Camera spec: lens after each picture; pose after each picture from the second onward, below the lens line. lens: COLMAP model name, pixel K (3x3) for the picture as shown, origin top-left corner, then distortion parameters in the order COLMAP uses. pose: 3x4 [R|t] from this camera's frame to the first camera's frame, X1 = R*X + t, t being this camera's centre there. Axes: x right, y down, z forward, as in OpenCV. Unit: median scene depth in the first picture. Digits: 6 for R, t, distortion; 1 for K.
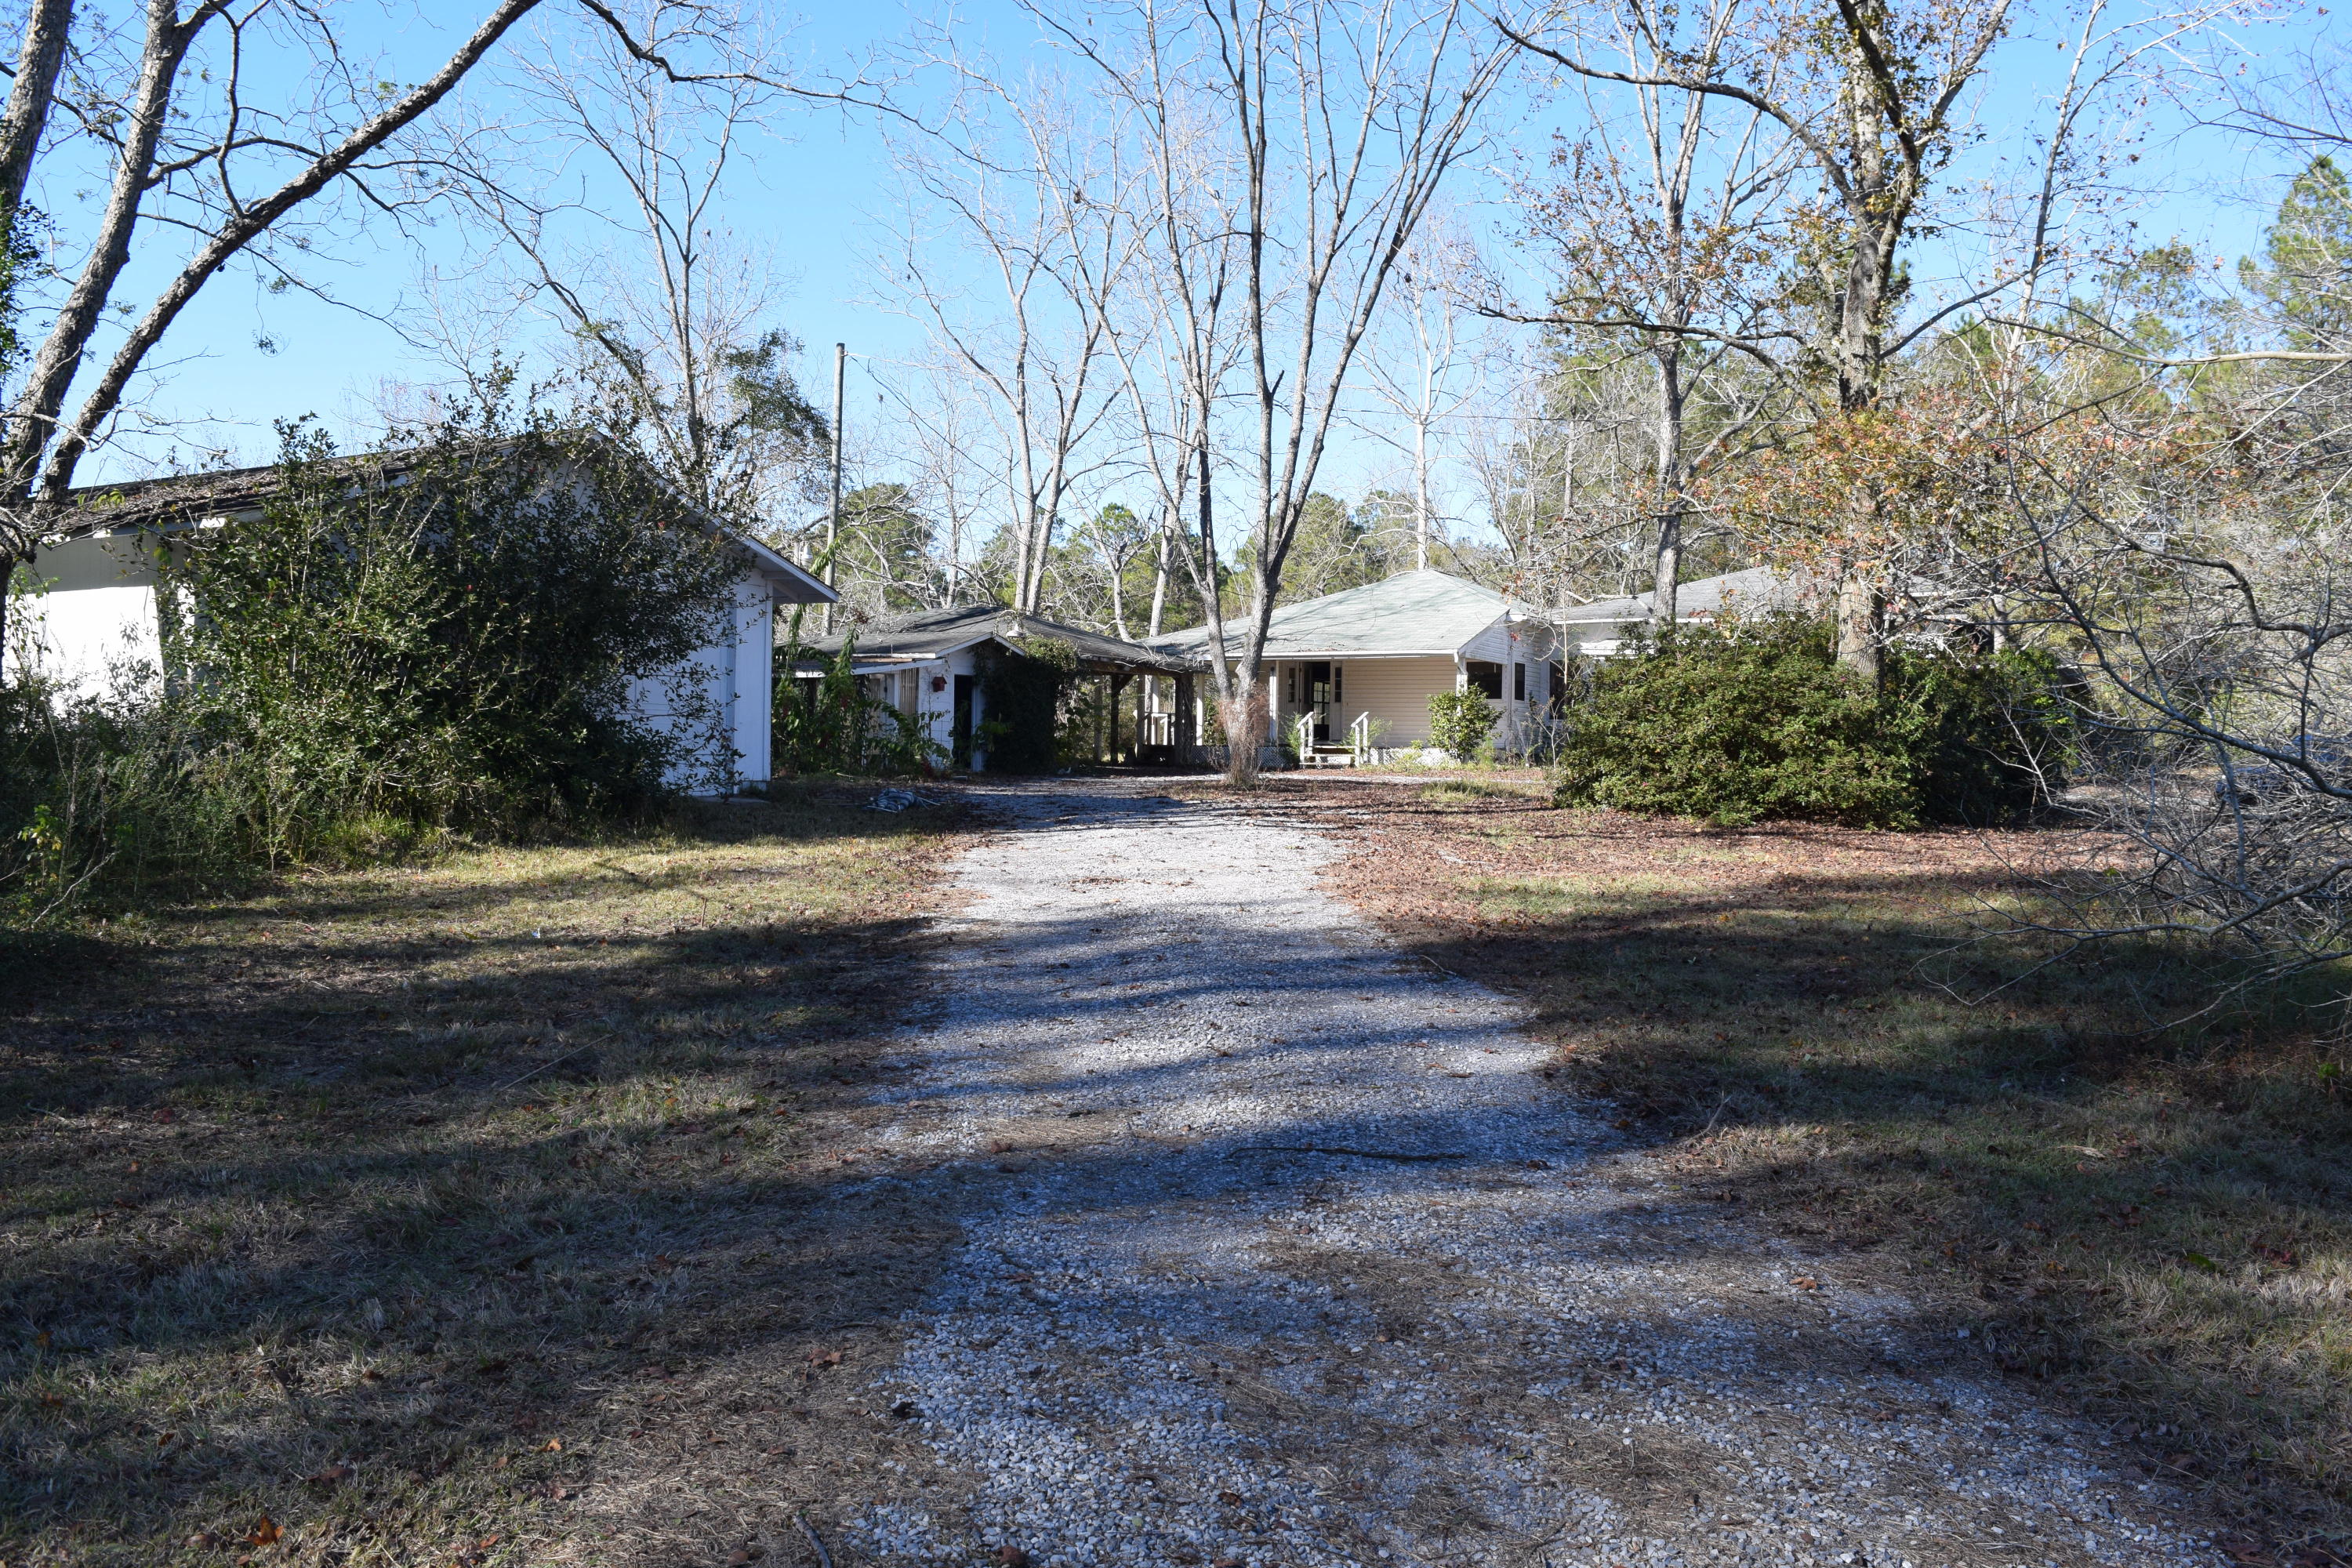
lens RADIAL K [[1844.0, 0, 1171.4], [0, 1844.0, 775.6], [0, 0, 1]] dist [-0.097070, 0.025550]
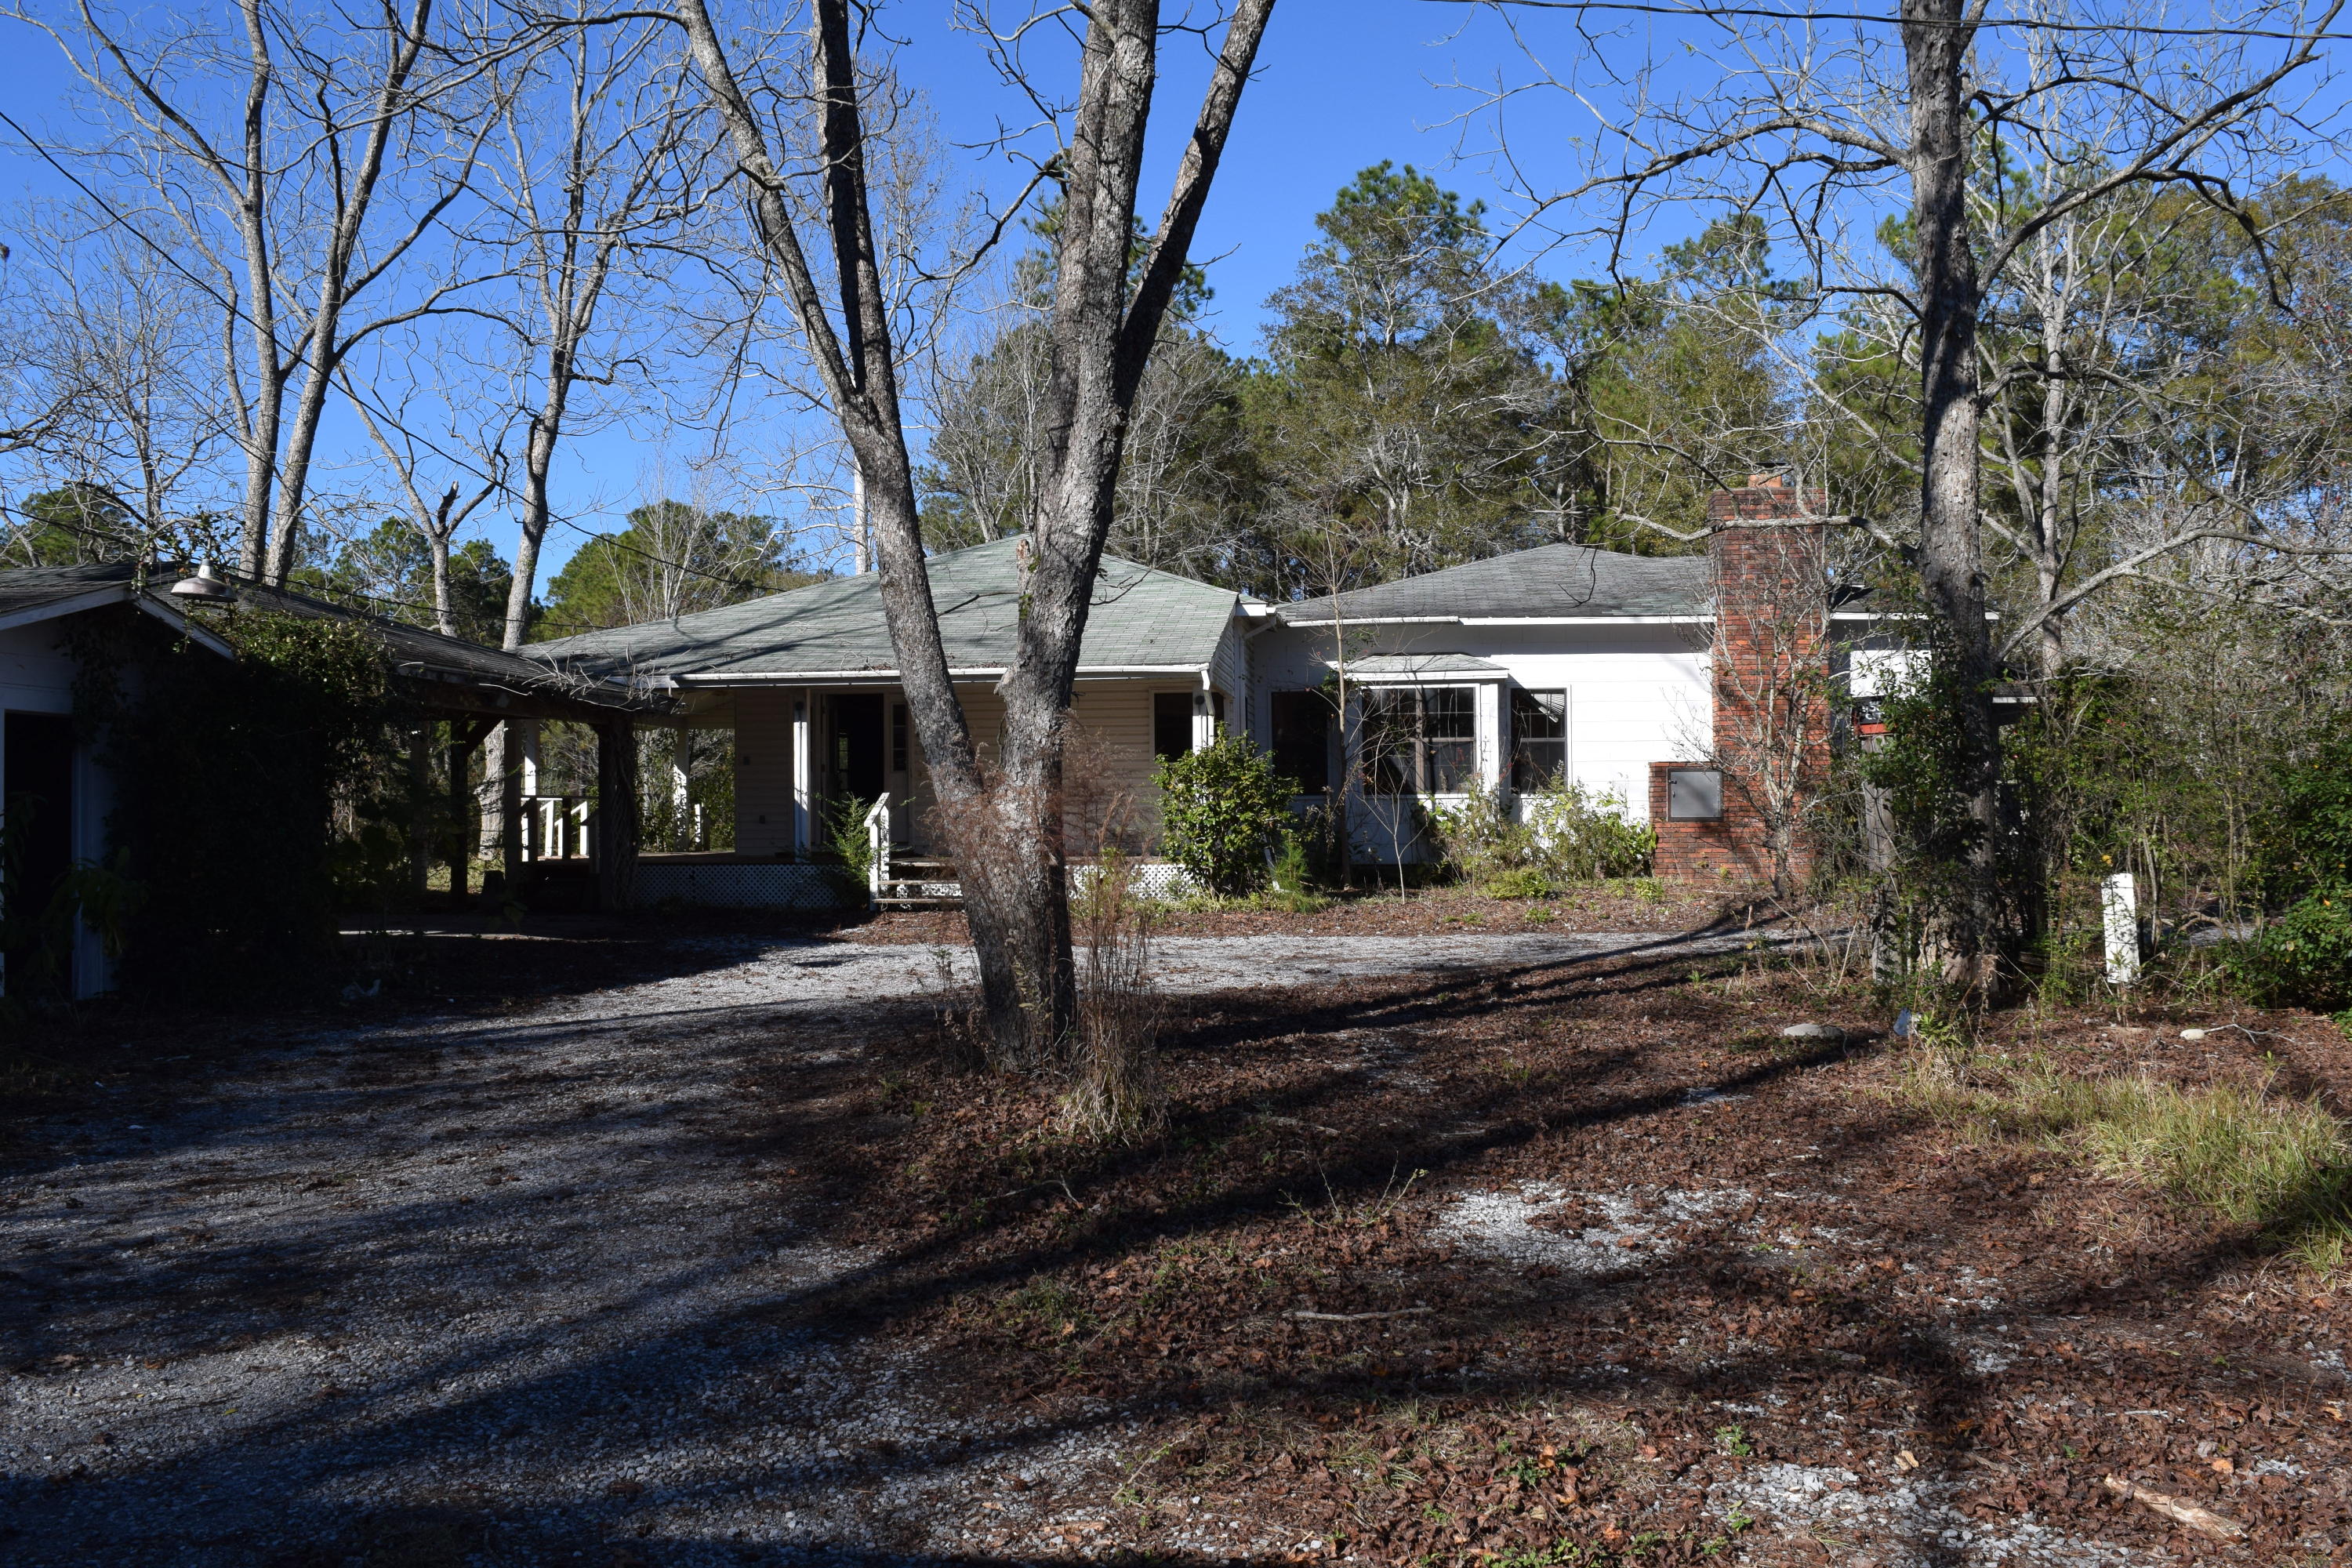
lens RADIAL K [[1844.0, 0, 1175.9], [0, 1844.0, 793.4], [0, 0, 1]] dist [-0.097070, 0.025550]
pose [[0.928916, -0.012992, 0.370062, -0.039004], [0.019959, 0.999688, -0.015003, -0.029781], [-0.369752, 0.021323, 0.928886, 0.595900]]
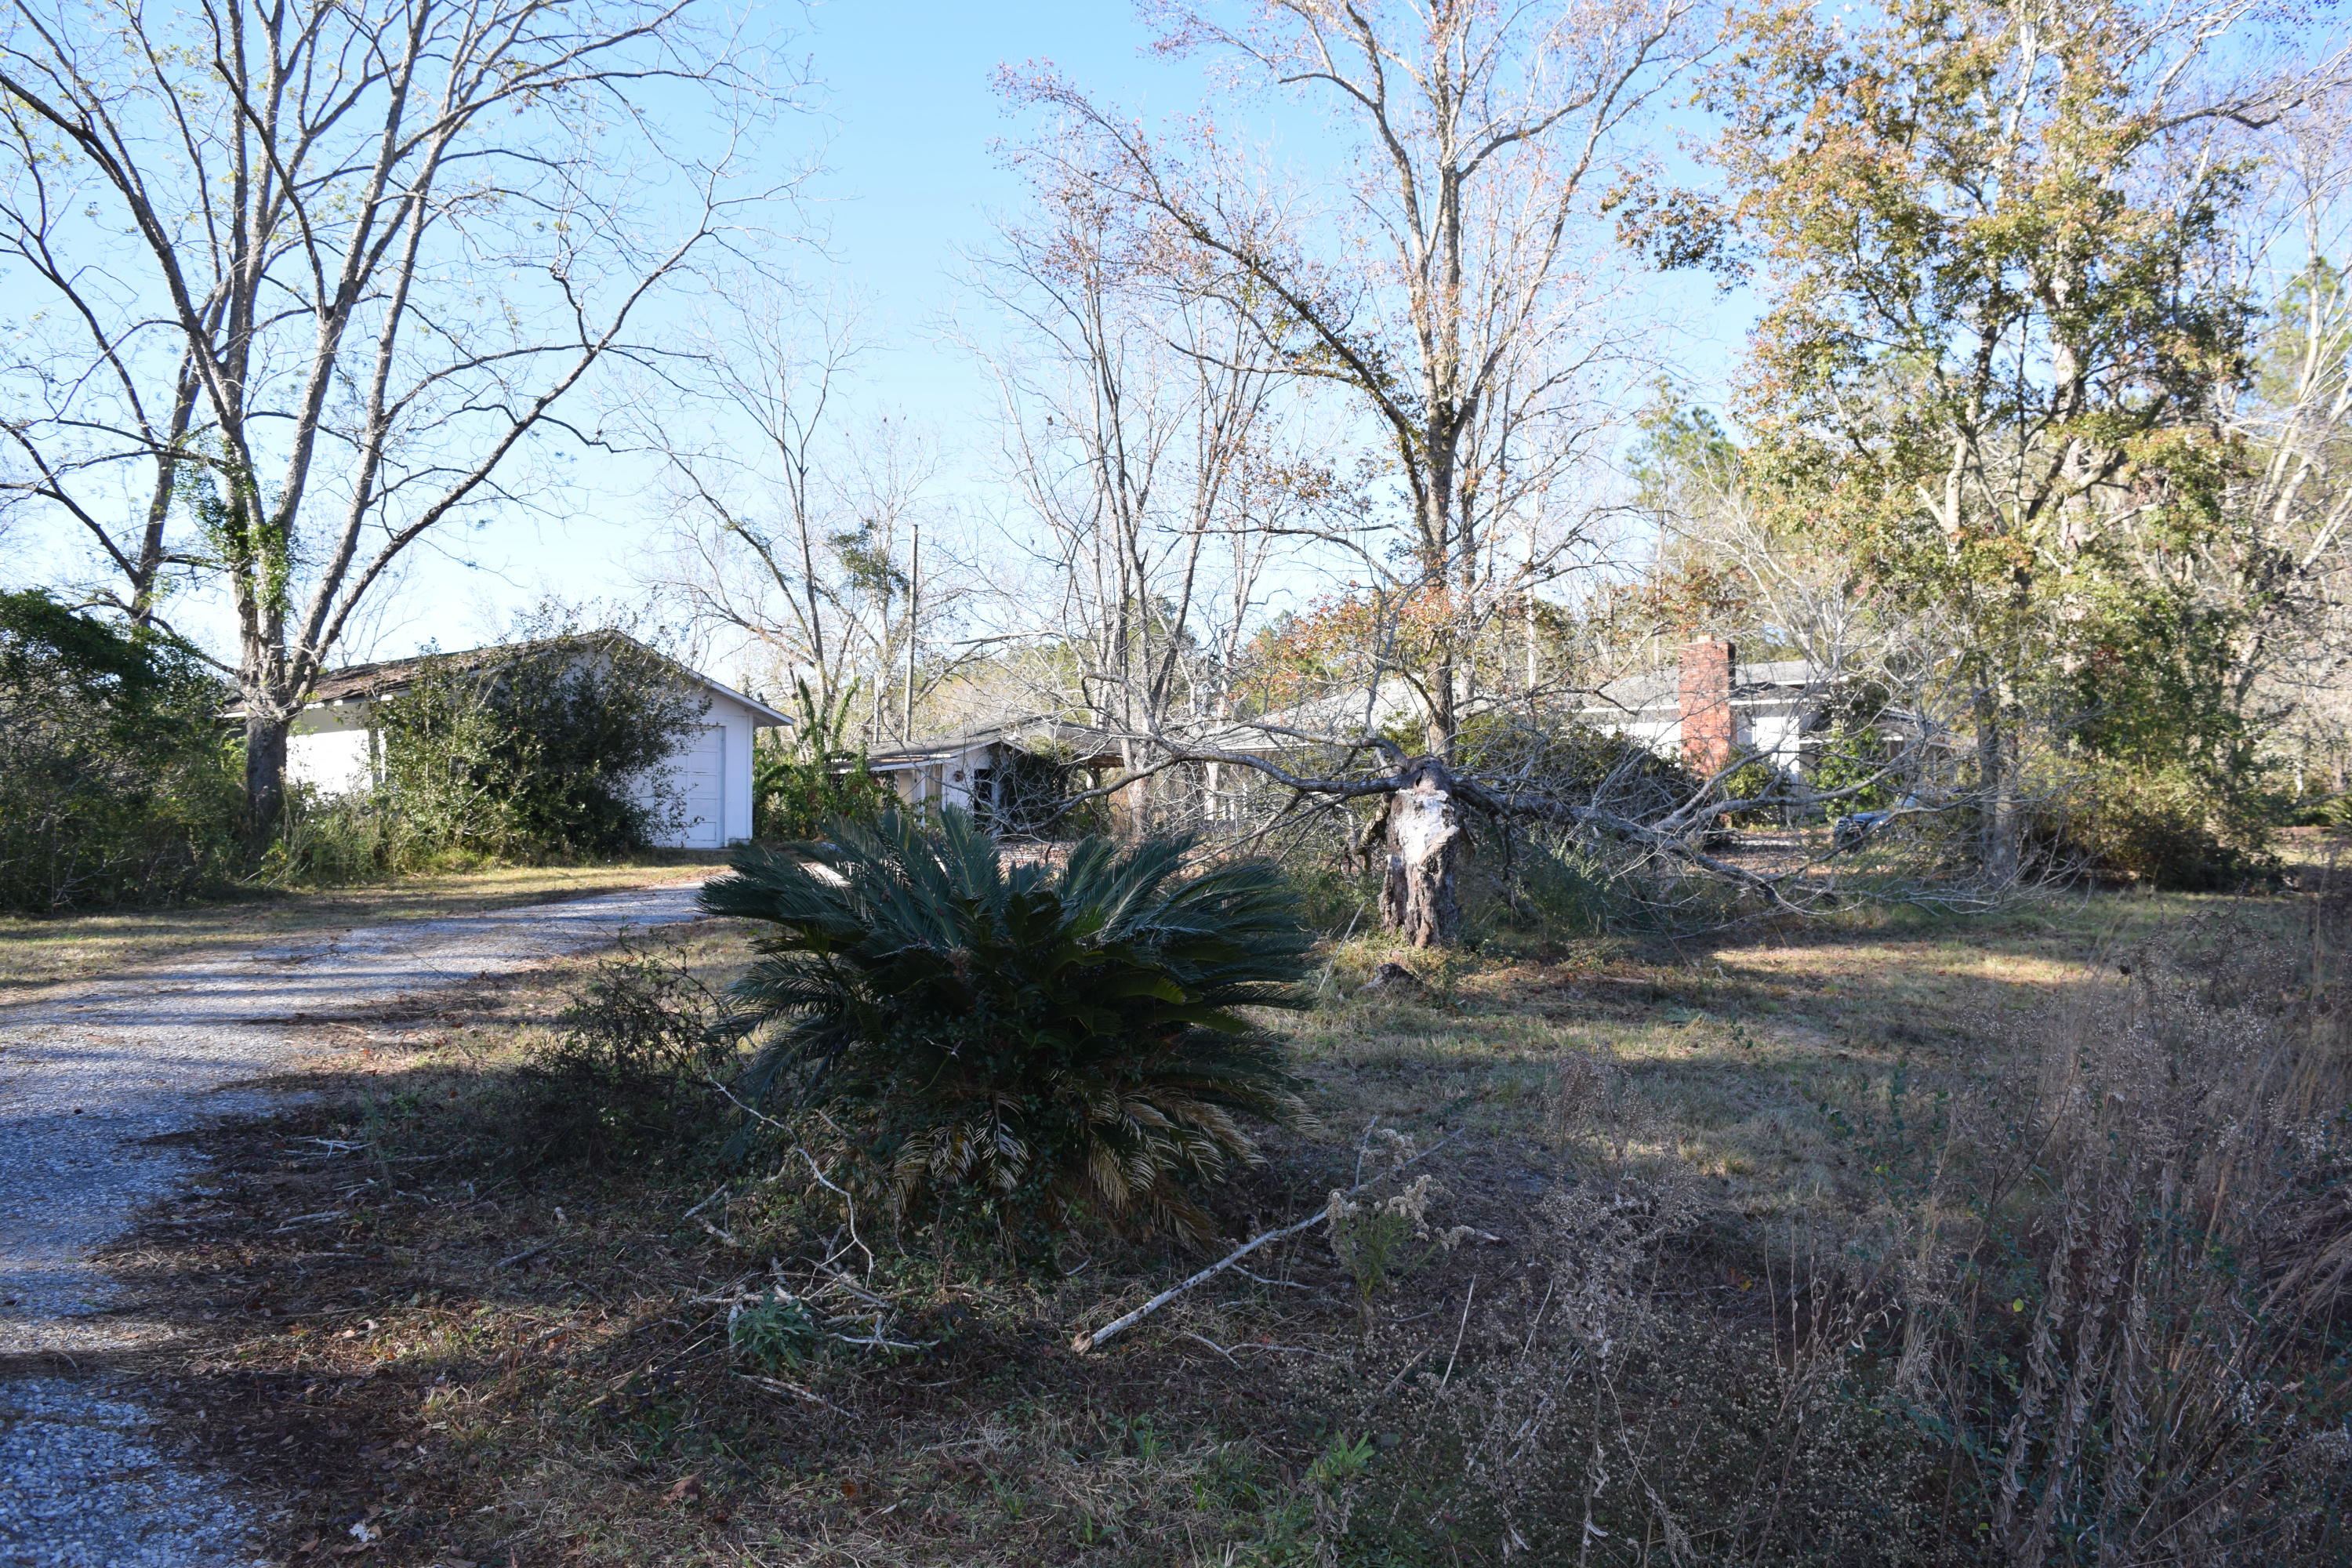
lens RADIAL K [[1844.0, 0, 1179.7], [0, 1844.0, 789.9], [0, 0, 1]] dist [-0.097070, 0.025550]
pose [[0.982575, -0.017948, -0.184996, 0.275468], [0.010349, 0.999066, -0.041963, 0.019536], [0.185576, 0.039317, 0.981843, -0.308696]]
